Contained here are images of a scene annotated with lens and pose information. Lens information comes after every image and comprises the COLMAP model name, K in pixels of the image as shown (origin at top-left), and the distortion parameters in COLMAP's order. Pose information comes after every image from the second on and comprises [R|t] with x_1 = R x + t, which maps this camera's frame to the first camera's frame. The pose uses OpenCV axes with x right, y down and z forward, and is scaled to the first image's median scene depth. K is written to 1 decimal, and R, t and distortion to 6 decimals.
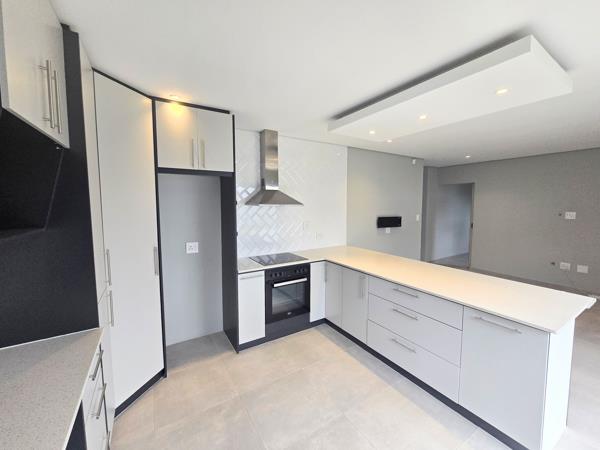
lens RADIAL K [[246.3, 0, 304.7], [0, 246.3, 221.5], [0, 0, 1]] dist [0.001541, -0.000835]
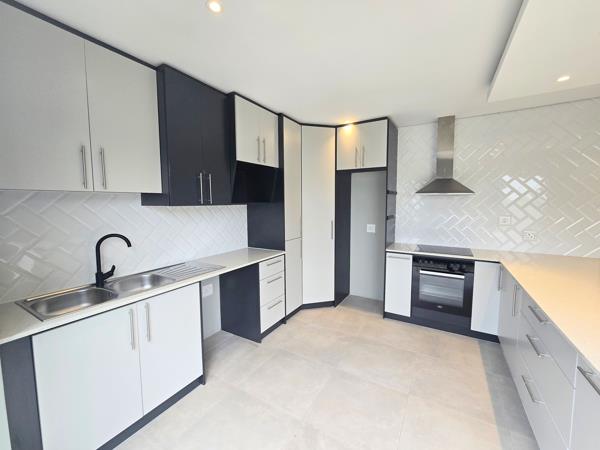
lens RADIAL K [[246.3, 0, 302.7], [0, 246.3, 221.4], [0, 0, 1]] dist [0.001541, -0.000835]
pose [[0.455610, 0.067853, -0.887589, 0.544412], [-0.064055, 0.997005, 0.043338, 0.036903], [0.887872, 0.037110, 0.458592, 0.081022]]
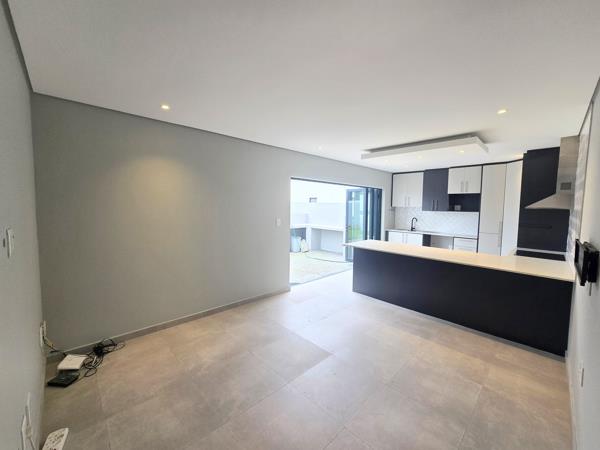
lens RADIAL K [[246.3, 0, 305.6], [0, 246.3, 221.5], [0, 0, 1]] dist [0.001541, -0.000835]
pose [[-0.978338, -0.001132, -0.207012, 1.315356], [-0.031157, 0.989399, 0.141839, -0.146771], [0.204657, 0.145216, -0.968002, 2.091481]]
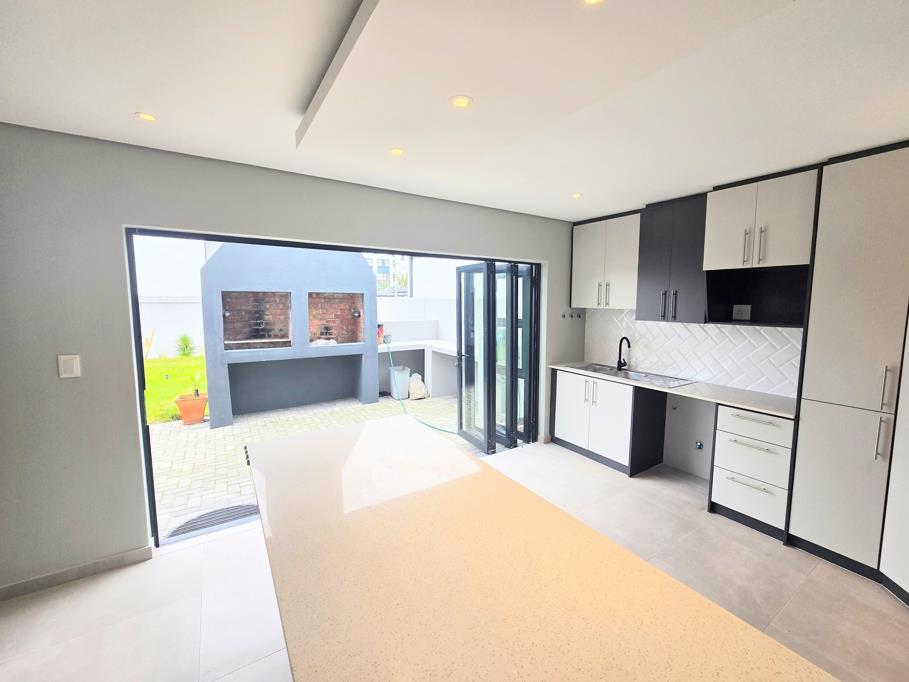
lens RADIAL K [[373.2, 0, 469.3], [0, 373.2, 332.4], [0, 0, 1]] dist [0.001541, -0.000835]
pose [[-0.999631, -0.004185, -0.026826, 0.374260], [-0.008538, 0.986380, 0.164261, -0.115243], [0.025773, 0.164430, -0.986052, 1.313913]]
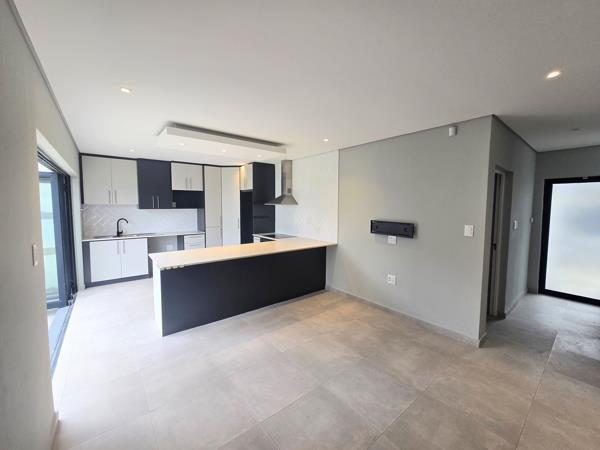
lens RADIAL K [[246.3, 0, 303.2], [0, 246.3, 221.7], [0, 0, 1]] dist [0.001541, -0.000835]
pose [[0.116603, 0.069248, -0.990762, 1.758948], [-0.081869, 0.994842, 0.059898, -0.070143], [0.989799, 0.074128, 0.121671, 1.066514]]
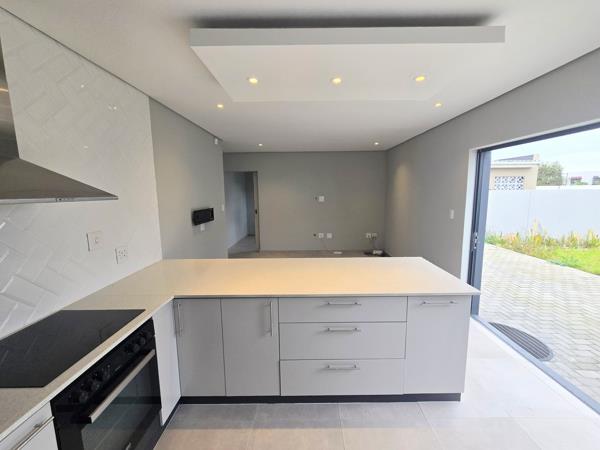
lens RADIAL K [[246.3, 0, 304.2], [0, 246.3, 223.0], [0, 0, 1]] dist [0.001541, -0.000835]
pose [[0.536755, -0.119608, 0.835217, -0.221062], [0.074724, 0.992750, 0.094147, -0.042829], [-0.840422, 0.011877, 0.541802, 0.519284]]
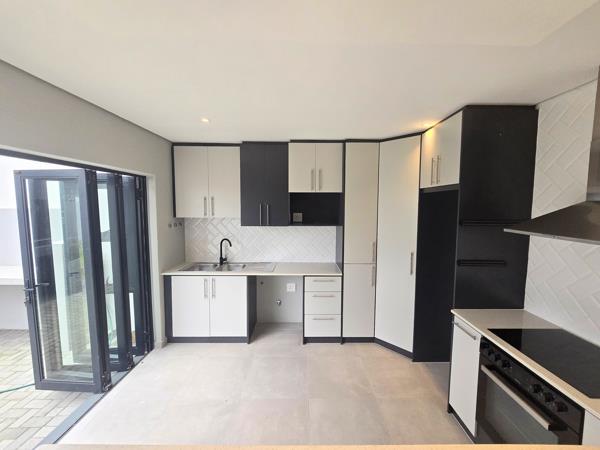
lens RADIAL K [[246.3, 0, 303.8], [0, 246.3, 222.1], [0, 0, 1]] dist [0.001541, -0.000835]
pose [[-0.530585, 0.057742, -0.845663, 0.570093], [-0.069337, 0.991377, 0.111195, -0.116235], [0.844791, 0.117634, -0.522006, 0.893480]]
